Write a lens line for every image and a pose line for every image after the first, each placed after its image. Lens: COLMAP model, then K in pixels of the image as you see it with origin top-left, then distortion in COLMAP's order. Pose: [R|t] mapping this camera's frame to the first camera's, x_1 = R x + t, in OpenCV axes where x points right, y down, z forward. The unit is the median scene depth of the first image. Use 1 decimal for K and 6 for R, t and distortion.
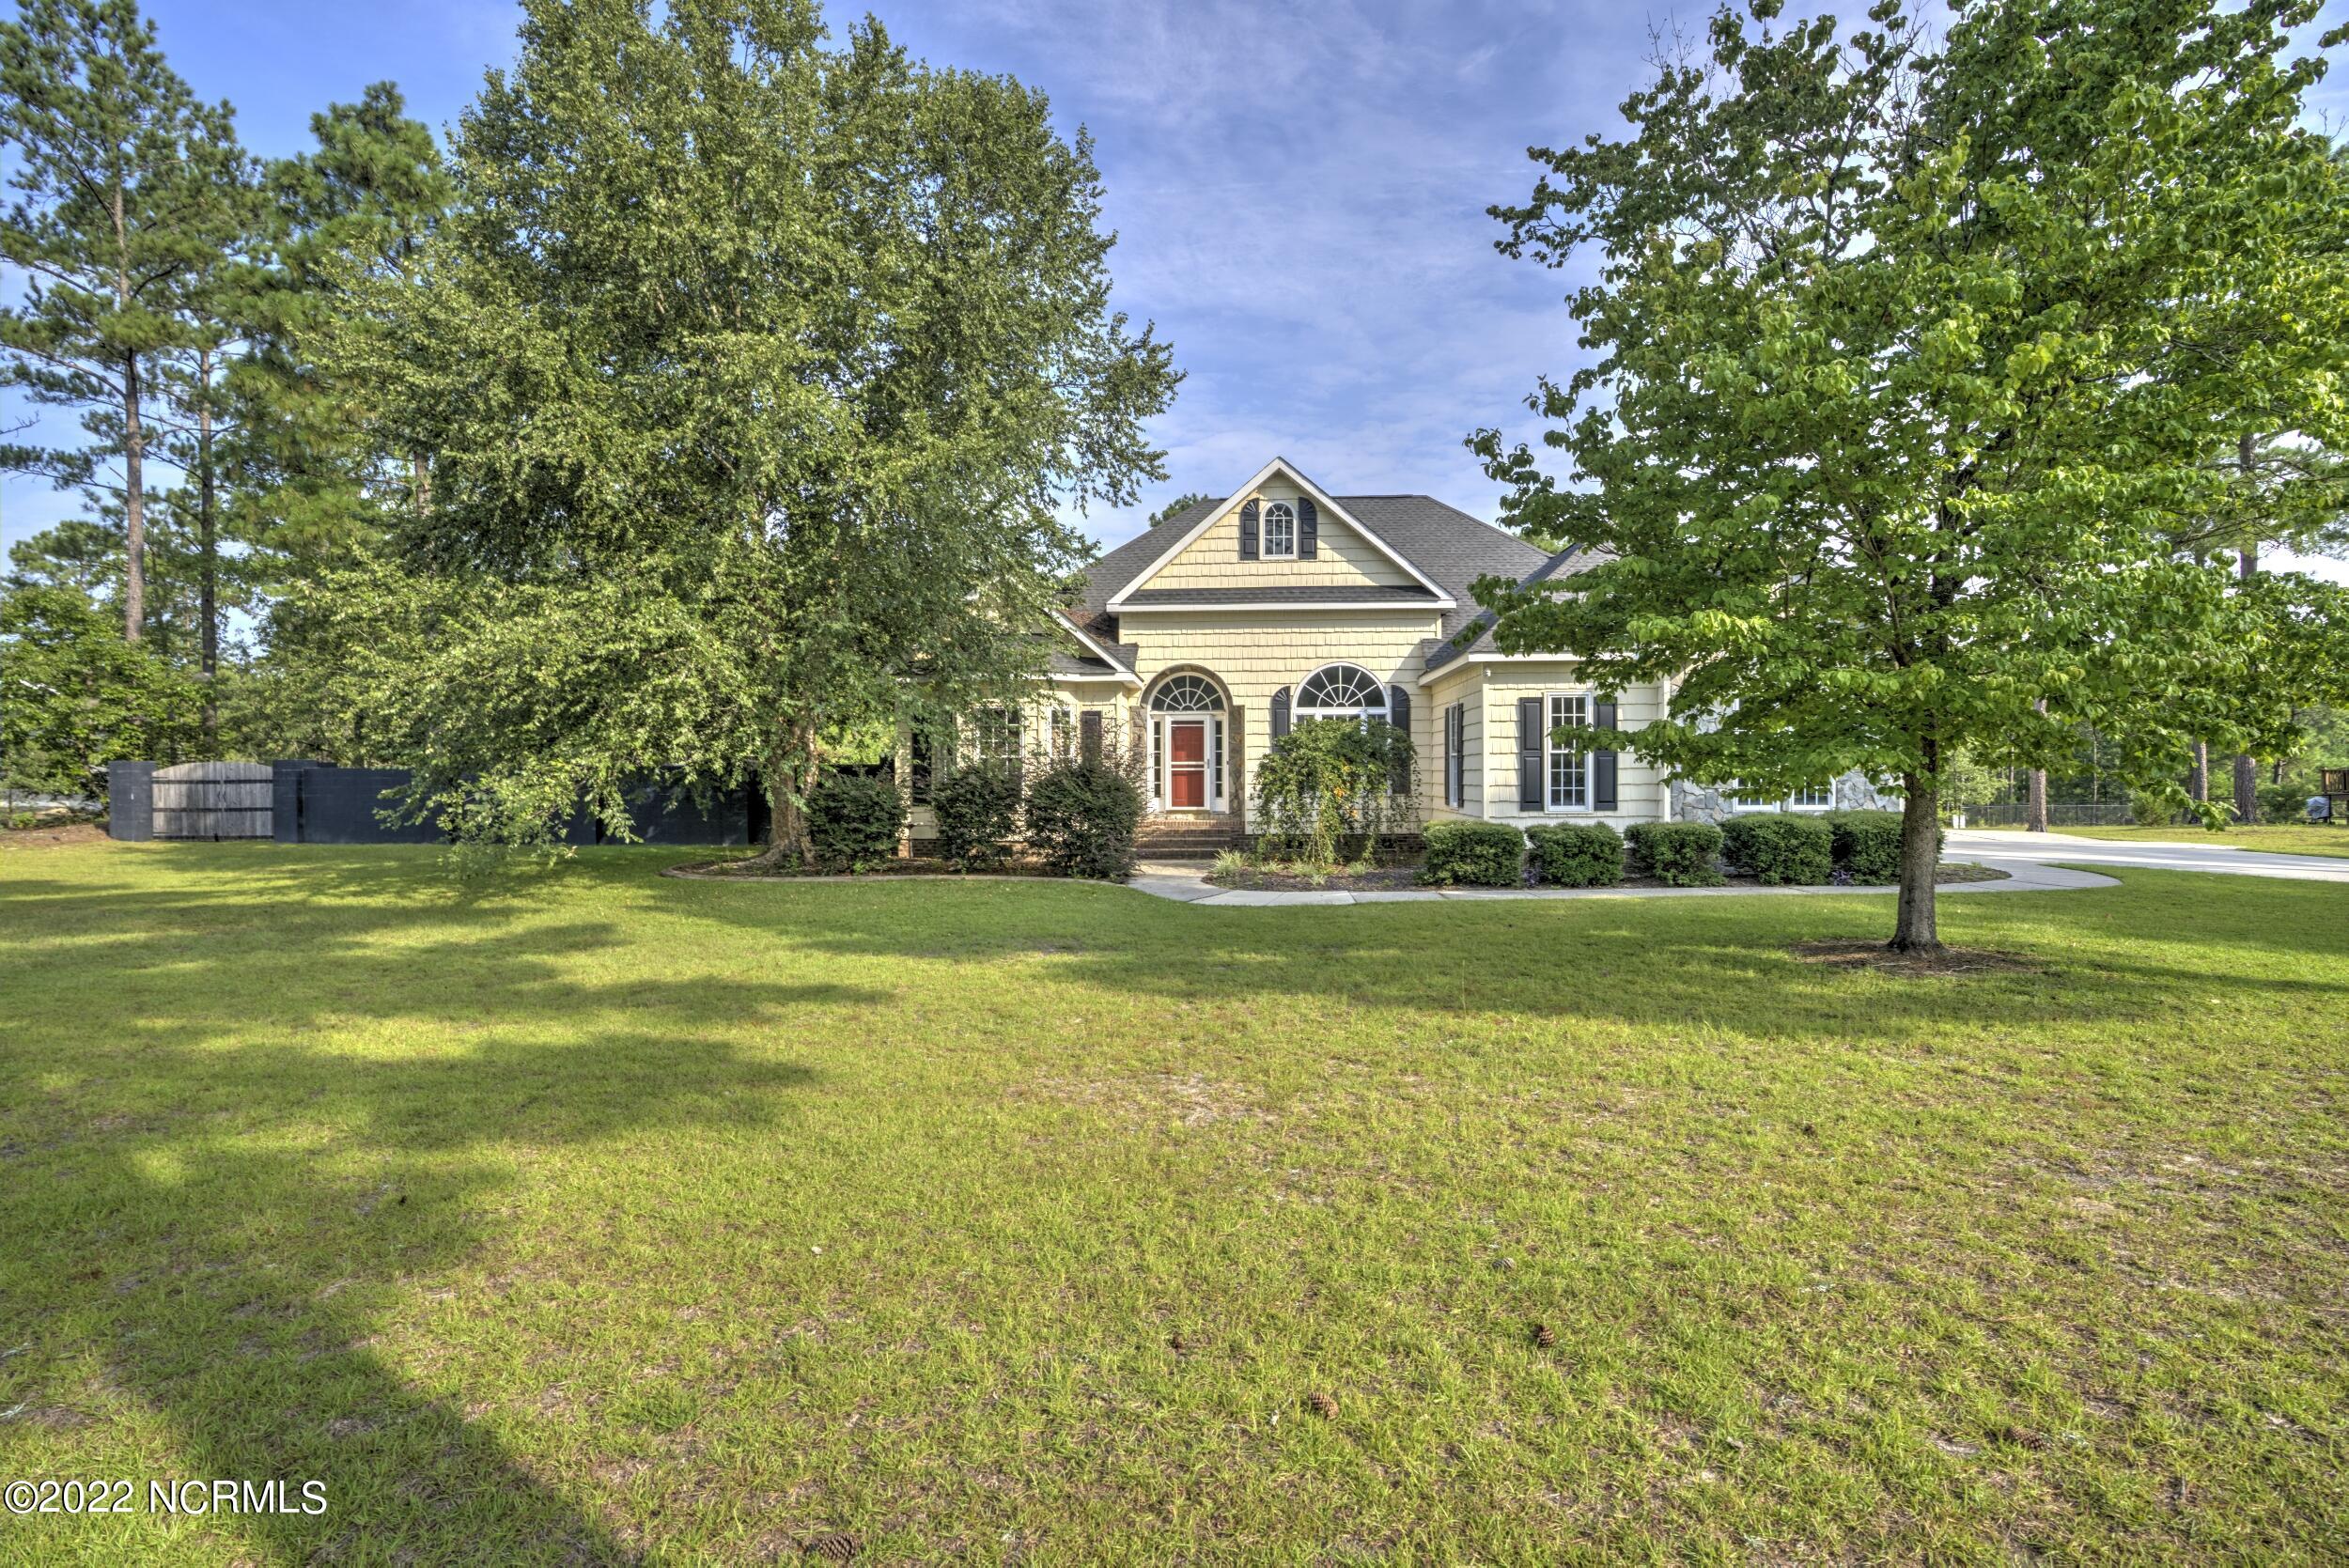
lens RADIAL K [[1073.0, 0, 1174.5], [0, 1073.0, 784.0], [0, 0, 1]] dist [-0.057873, 0.000771]
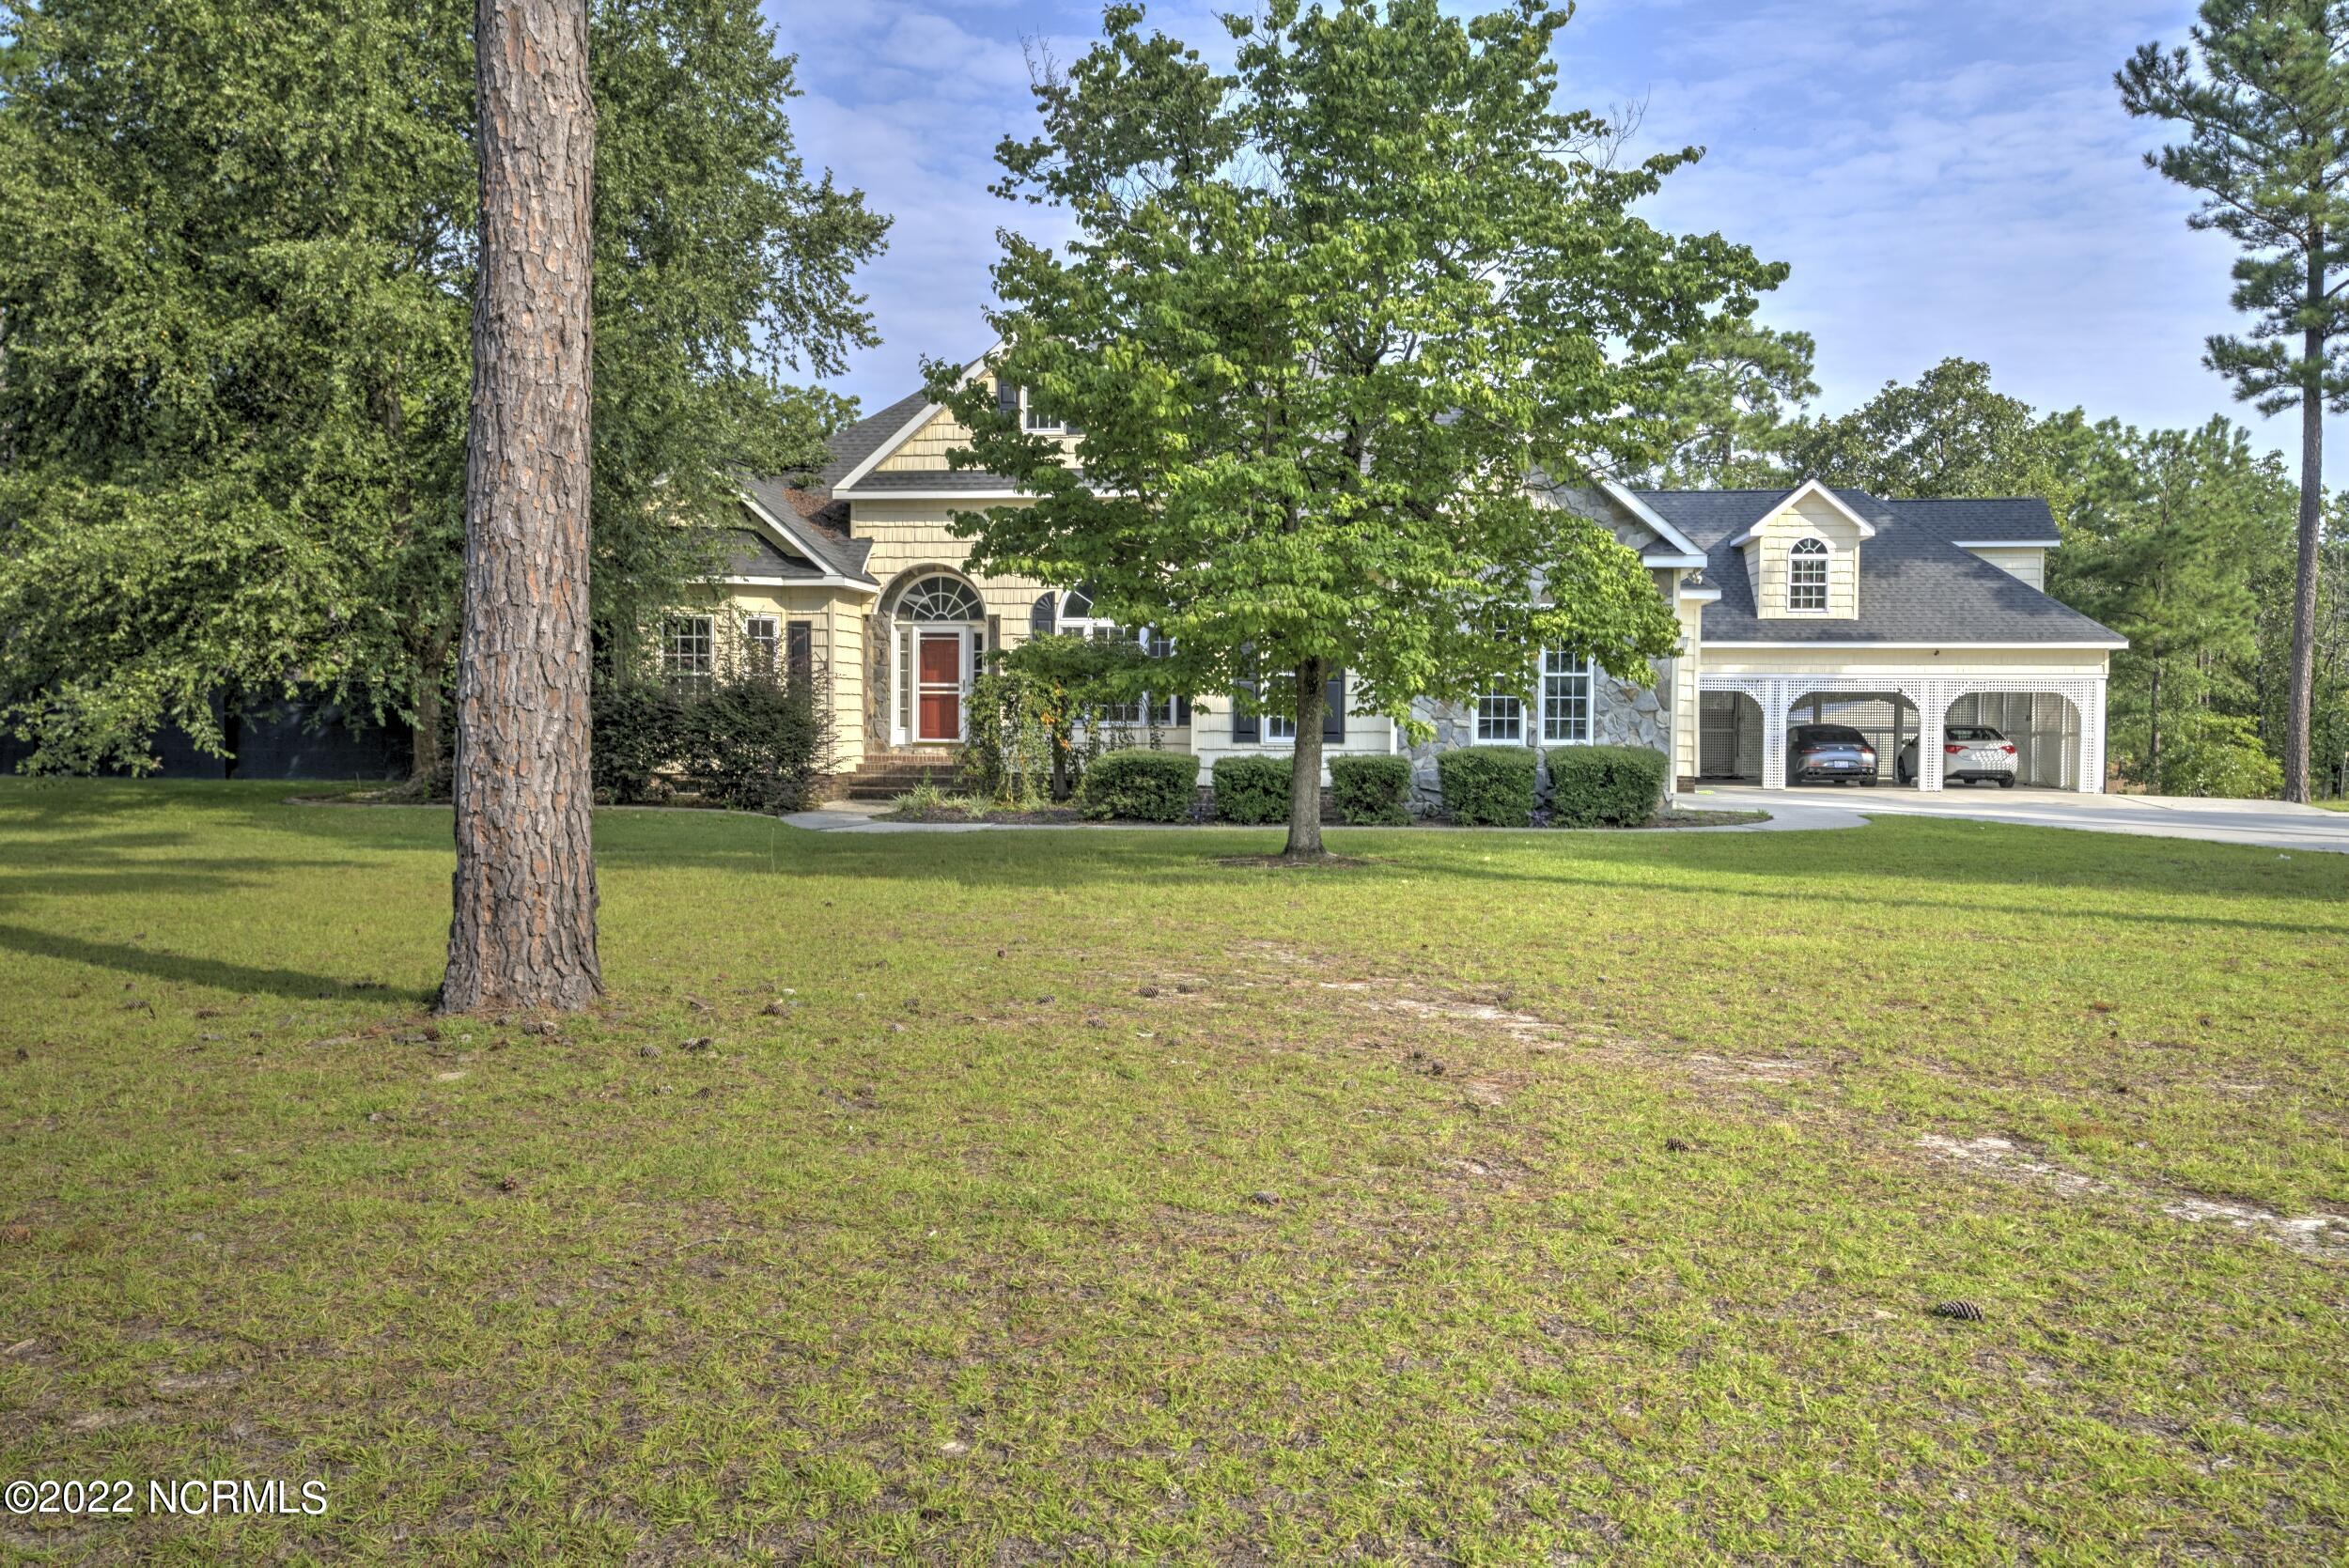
lens RADIAL K [[1918.3, 0, 1174.5], [0, 1918.3, 784.0], [0, 0, 1]] dist [0.060955, -0.003006]
pose [[0.996527, 0.013847, -0.082115, 0.451419], [-0.011442, 0.999494, 0.029679, 0.014848], [0.082484, -0.028637, 0.996181, -0.634684]]
